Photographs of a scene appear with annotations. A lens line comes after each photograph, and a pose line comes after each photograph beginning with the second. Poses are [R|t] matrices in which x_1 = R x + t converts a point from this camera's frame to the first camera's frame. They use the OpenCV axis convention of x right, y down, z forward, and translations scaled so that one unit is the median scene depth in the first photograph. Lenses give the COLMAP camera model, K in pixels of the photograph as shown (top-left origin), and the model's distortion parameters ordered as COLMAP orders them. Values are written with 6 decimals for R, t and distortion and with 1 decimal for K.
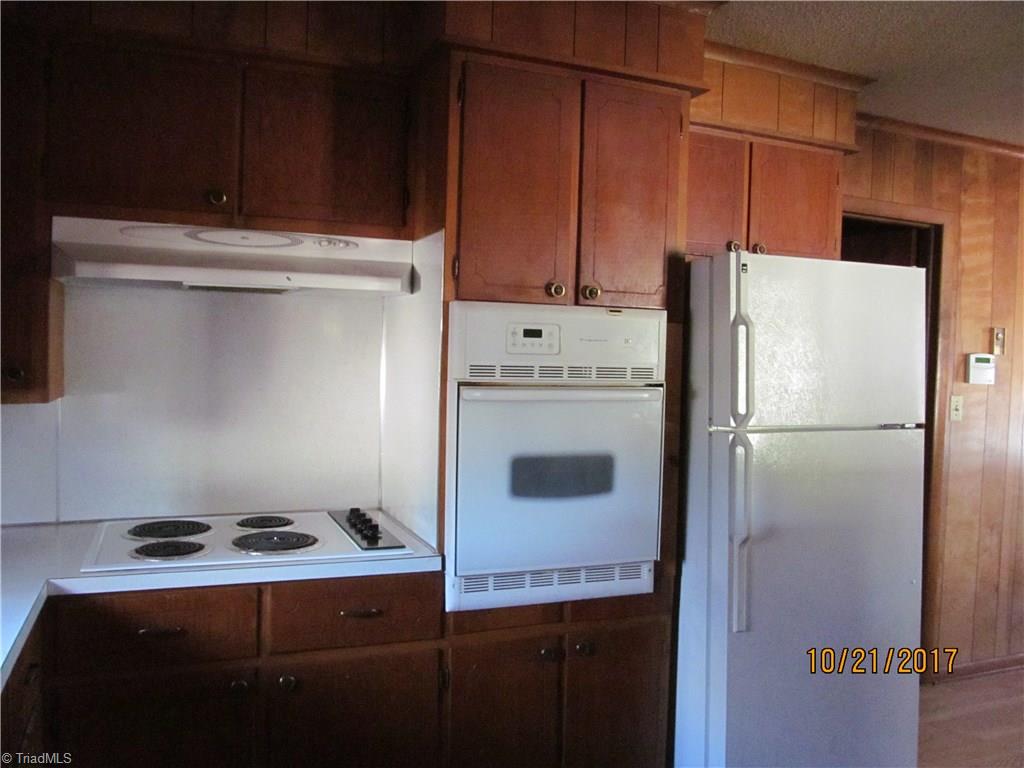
lens RADIAL K [[840.3, 0, 513.6], [0, 840.3, 384.2], [0, 0, 1]] dist [-0.083292, 0.024321]
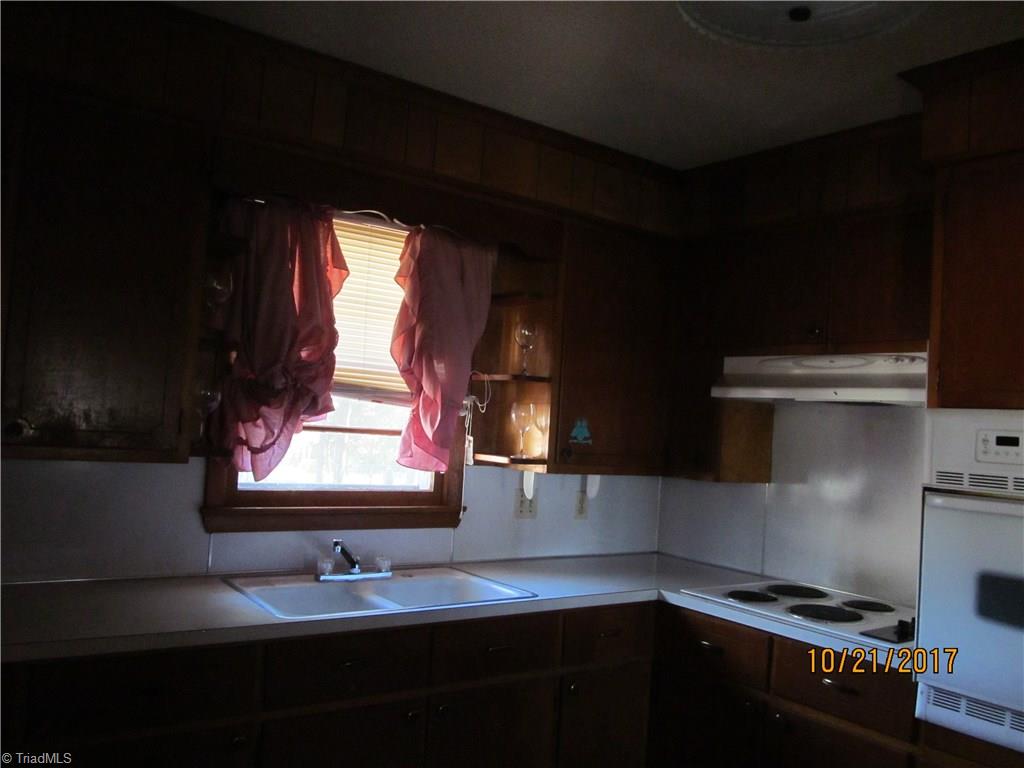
lens RADIAL K [[840.3, 0, 513.0], [0, 840.3, 382.9], [0, 0, 1]] dist [-0.083292, 0.024321]
pose [[0.234221, -0.054604, -0.970649, 0.794984], [-0.100446, 0.991719, -0.080027, 0.002355], [0.966980, 0.116242, 0.226796, 0.273272]]
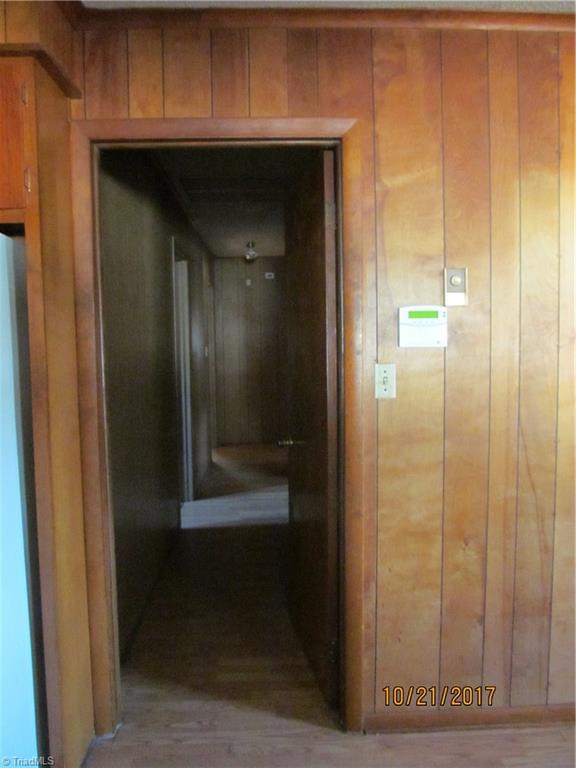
lens RADIAL K [[630.2, 0, 287.9], [0, 630.2, 380.1], [0, 0, 1]] dist [-0.083292, 0.024321]
pose [[0.939604, -0.015444, -0.341914, 0.158847], [0.026495, 0.999266, 0.027673, 0.002623], [0.341236, -0.035061, 0.939324, 0.105042]]
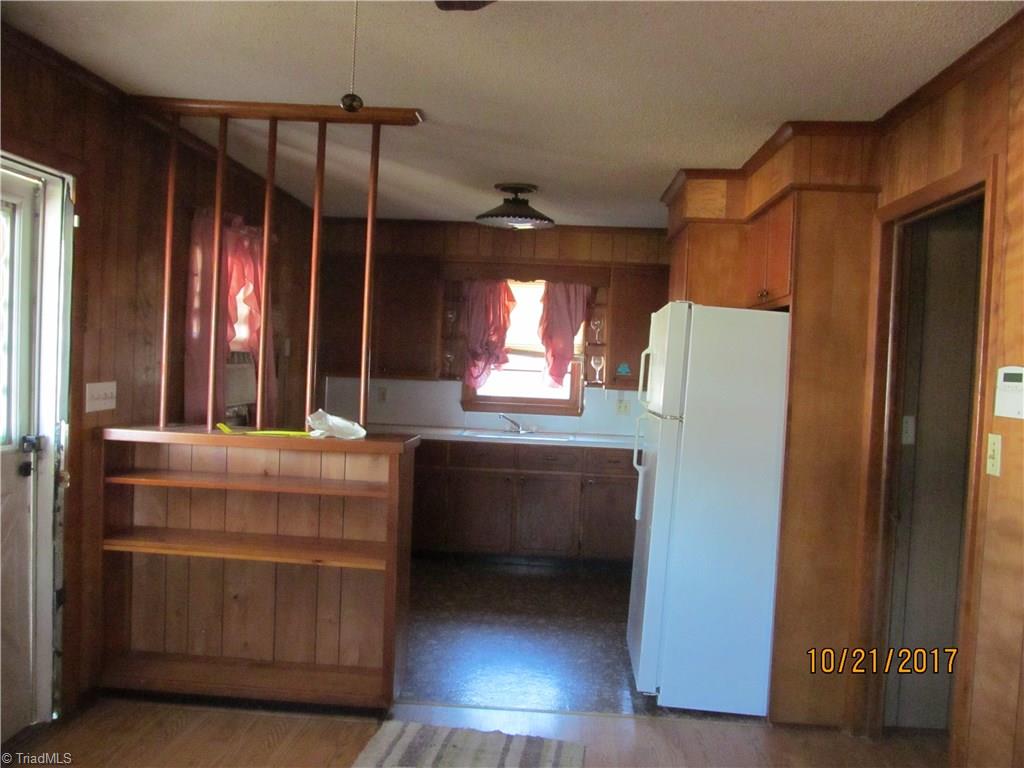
lens RADIAL K [[840.3, 0, 512.4], [0, 840.3, 384.4], [0, 0, 1]] dist [-0.083292, 0.024321]
pose [[-0.436526, -0.010994, -0.899624, 2.240818], [-0.091354, 0.995299, 0.032164, -0.047726], [0.895041, 0.096225, -0.435479, 1.661066]]
